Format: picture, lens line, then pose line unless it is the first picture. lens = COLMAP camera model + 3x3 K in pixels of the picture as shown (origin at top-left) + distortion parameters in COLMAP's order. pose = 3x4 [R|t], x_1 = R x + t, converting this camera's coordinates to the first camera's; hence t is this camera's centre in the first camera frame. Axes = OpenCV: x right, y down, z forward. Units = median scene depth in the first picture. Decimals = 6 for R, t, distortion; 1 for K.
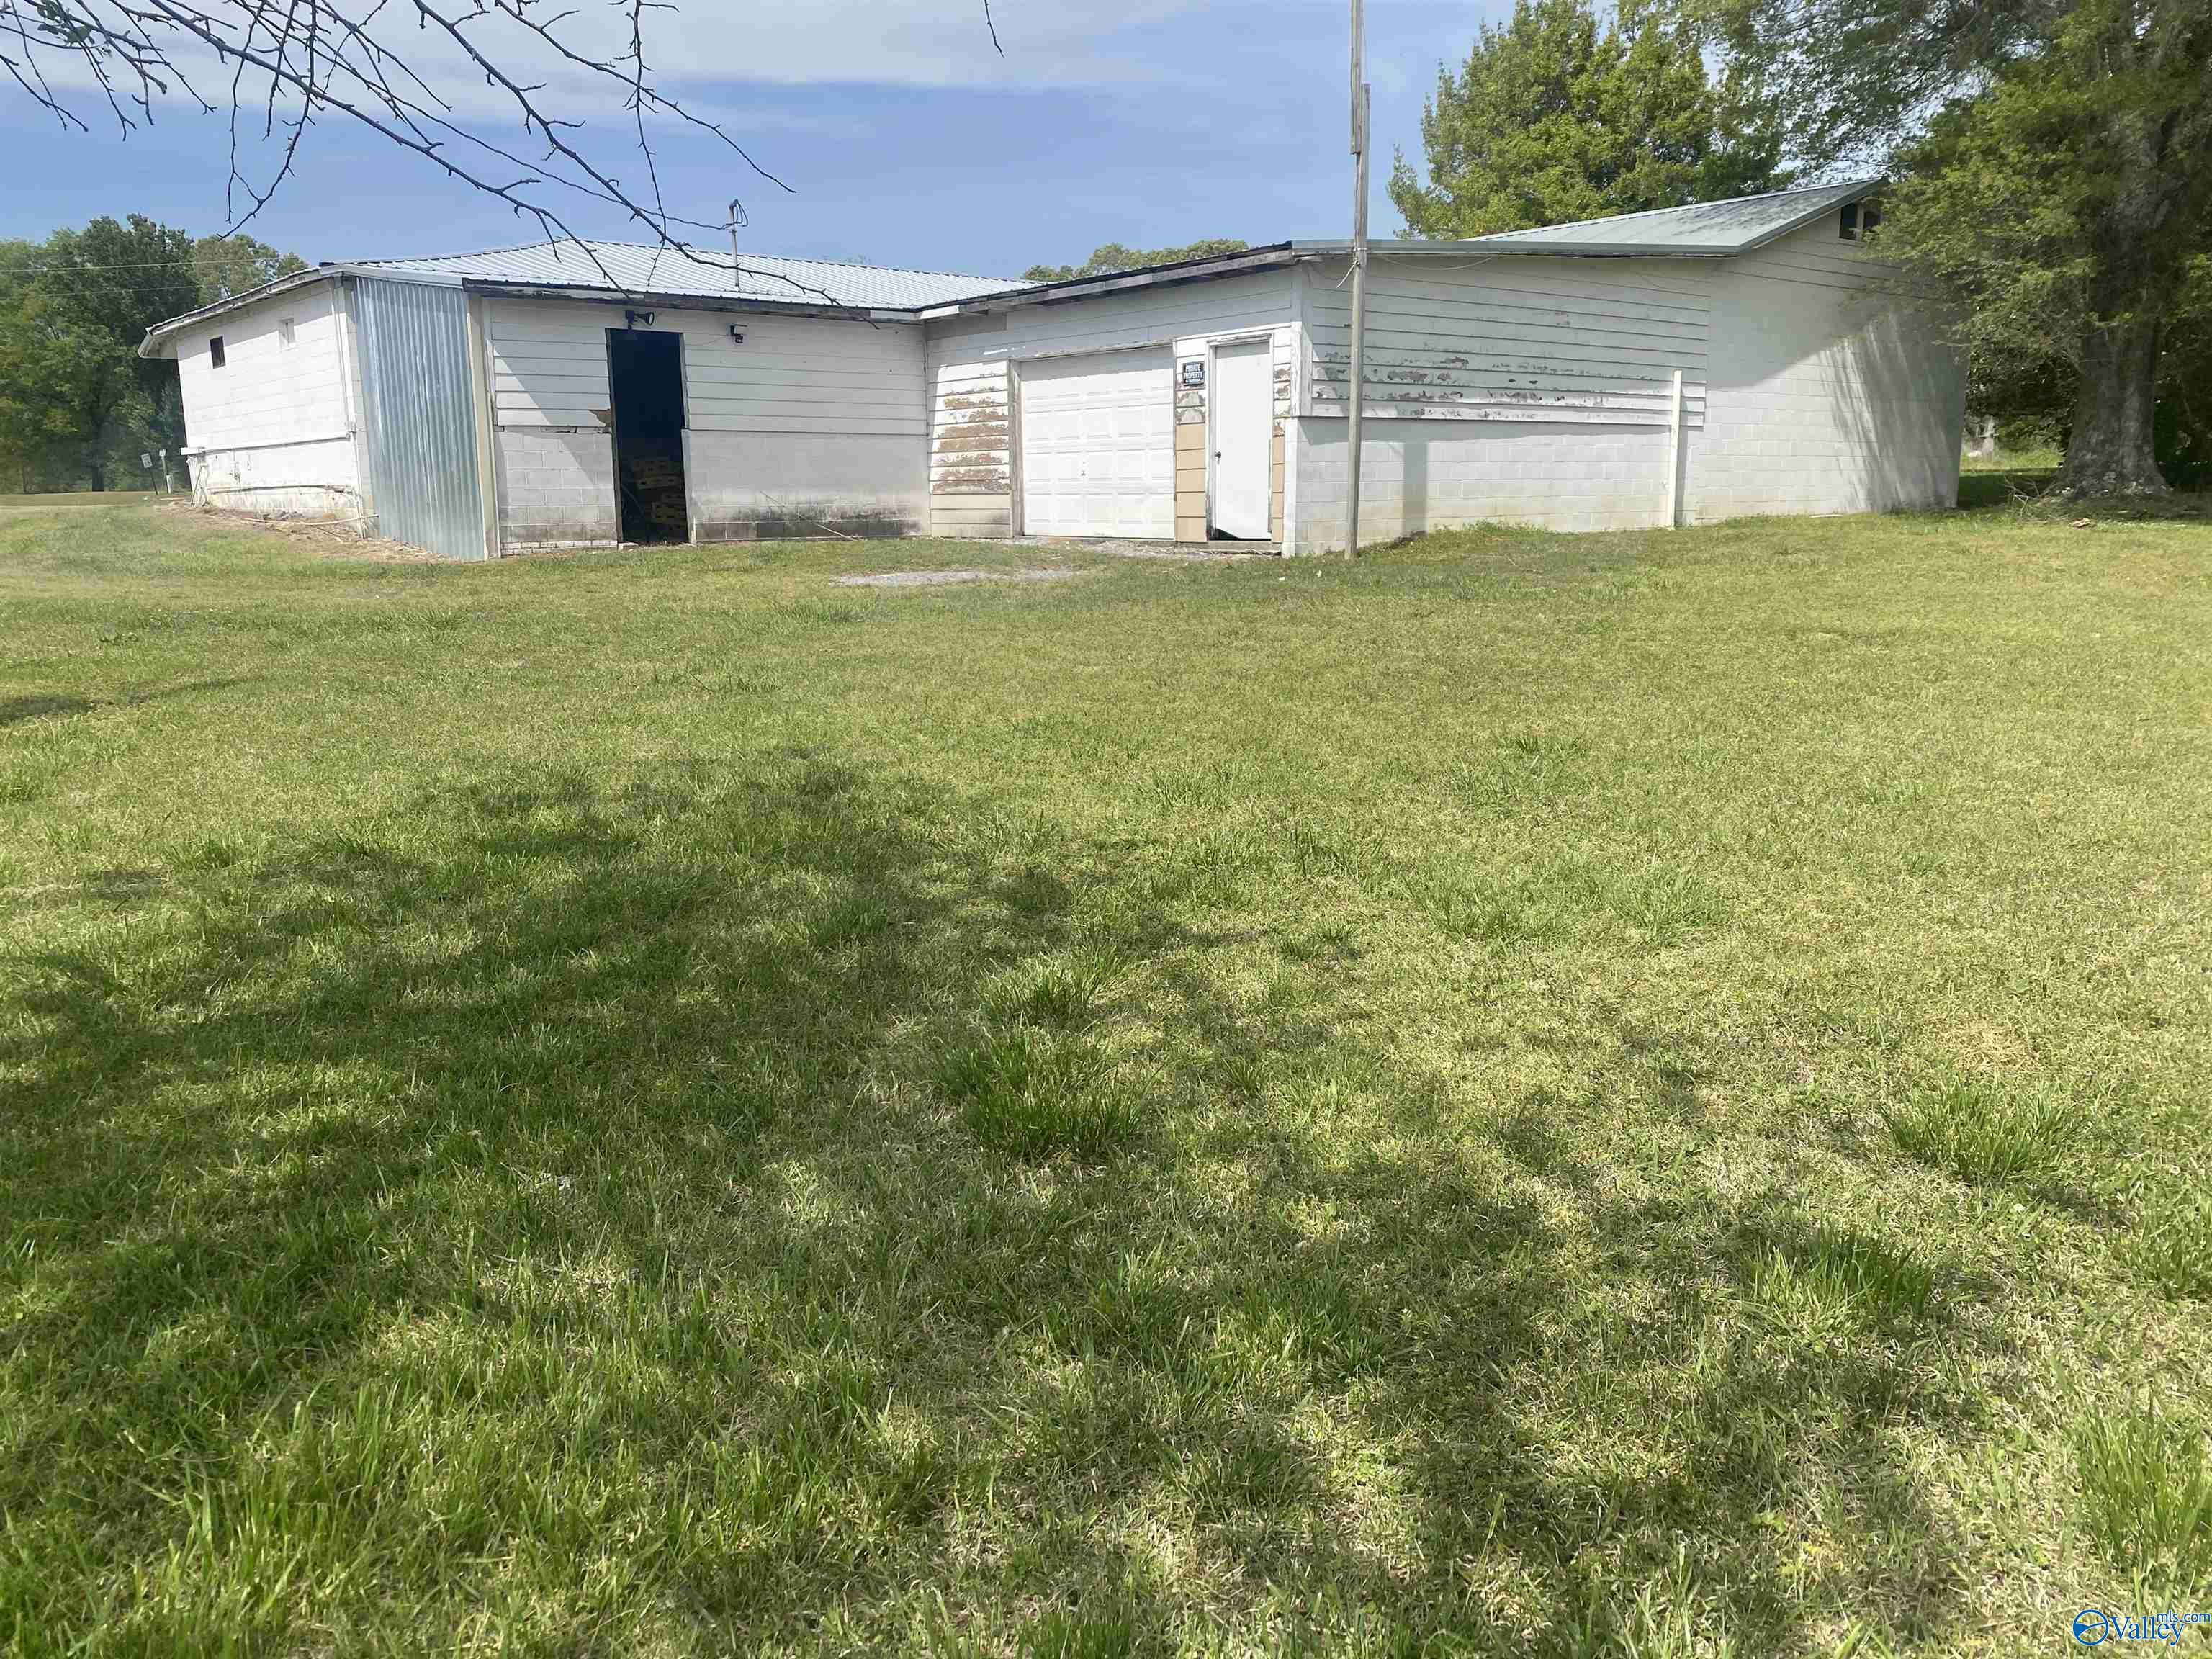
lens RADIAL K [[1708.6, 0, 1105.7], [0, 1708.6, 834.1], [0, 0, 1]] dist [0.030507, -0.037834]
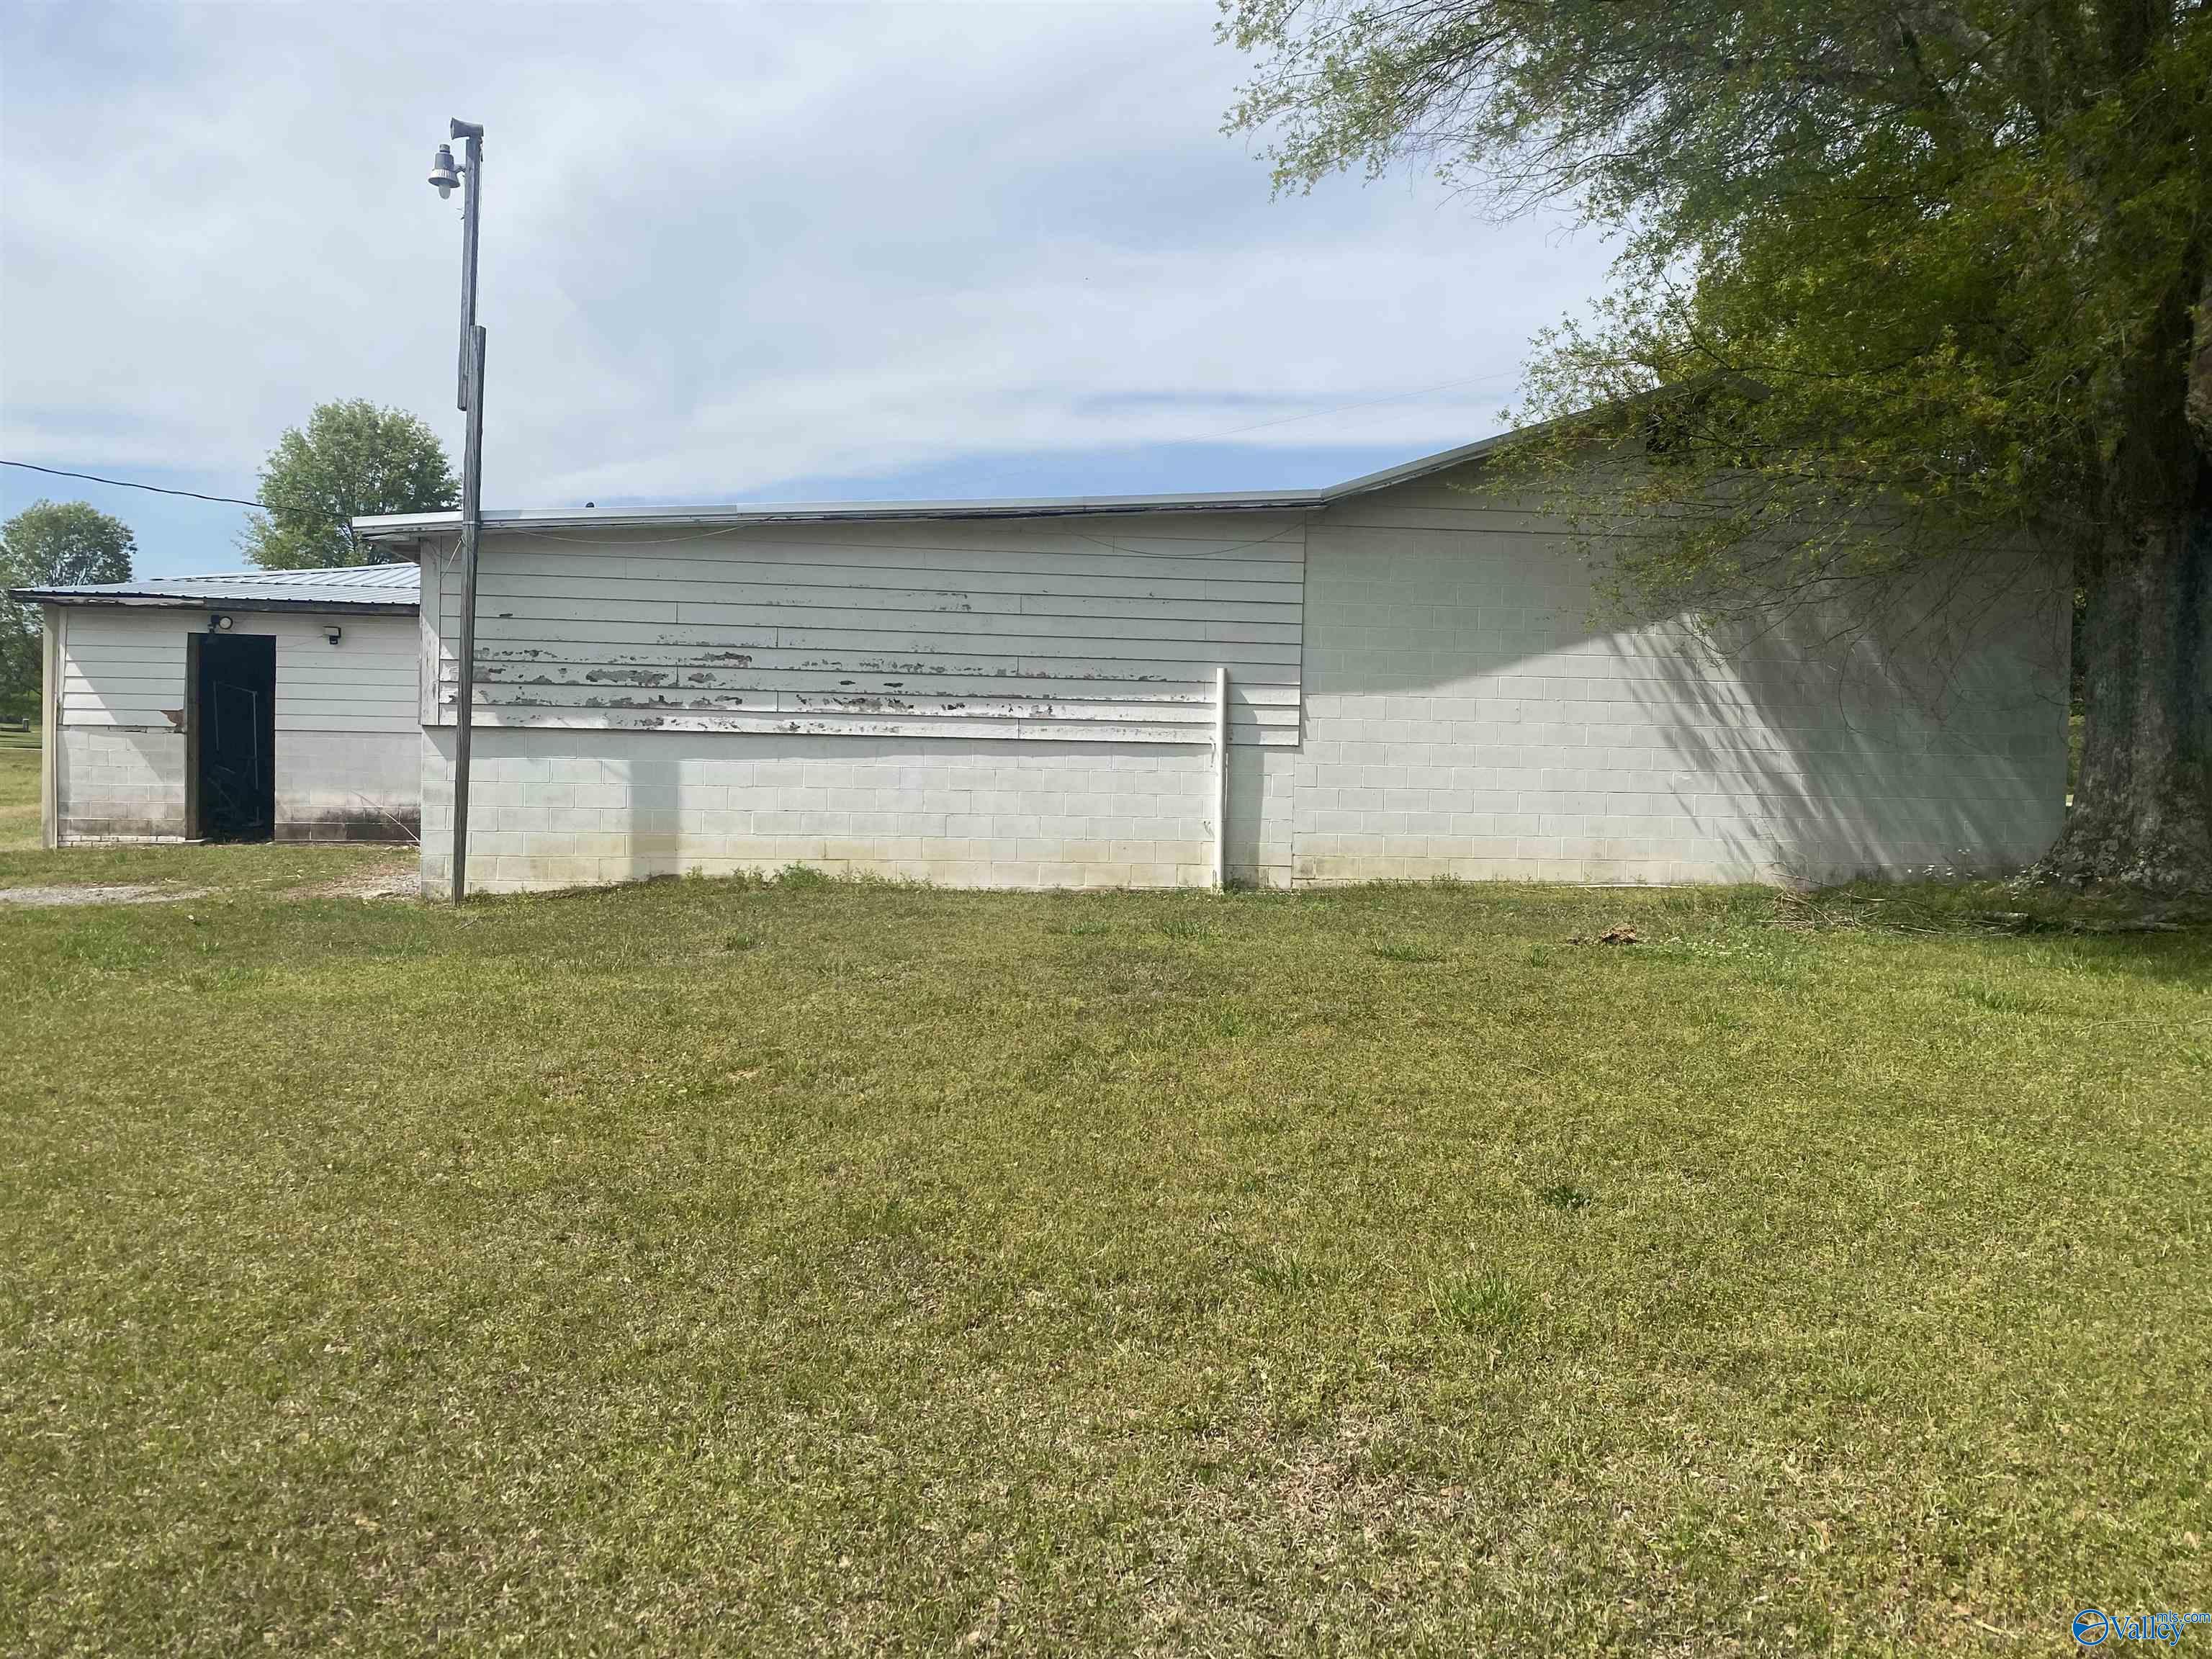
lens RADIAL K [[1708.6, 0, 1106.0], [0, 1708.6, 829.9], [0, 0, 1]] dist [0.030507, -0.037834]
pose [[0.851070, 0.044275, -0.523182, 0.709895], [-0.130780, 0.982909, -0.129562, -0.118079], [0.508504, 0.178689, 0.842315, 0.436119]]
